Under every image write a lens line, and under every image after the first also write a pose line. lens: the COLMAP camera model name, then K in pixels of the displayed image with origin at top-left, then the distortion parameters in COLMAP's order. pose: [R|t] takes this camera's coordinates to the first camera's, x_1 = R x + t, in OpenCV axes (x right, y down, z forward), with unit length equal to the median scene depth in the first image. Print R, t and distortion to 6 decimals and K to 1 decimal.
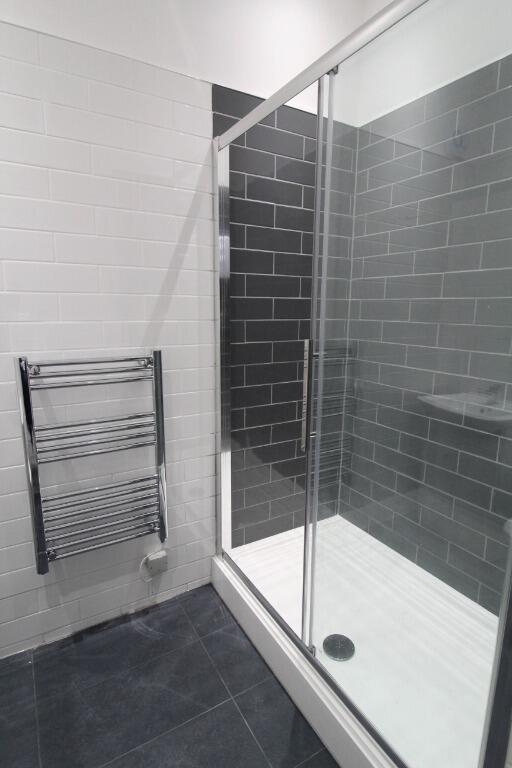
lens RADIAL K [[415.3, 0, 256.0], [0, 415.3, 383.7], [0, 0, 1]] dist [-0.007930, -0.004258]
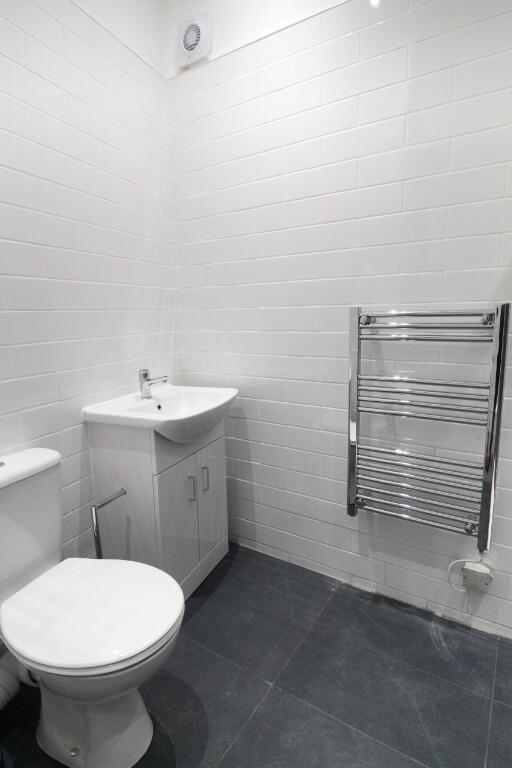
lens RADIAL K [[415.3, 0, 256.1], [0, 415.3, 384.1], [0, 0, 1]] dist [-0.007930, -0.004258]
pose [[0.448254, 0.153606, -0.880610, 0.234463], [-0.150404, 0.984041, 0.095088, 0.058644], [0.881162, 0.089823, 0.464203, 0.241470]]
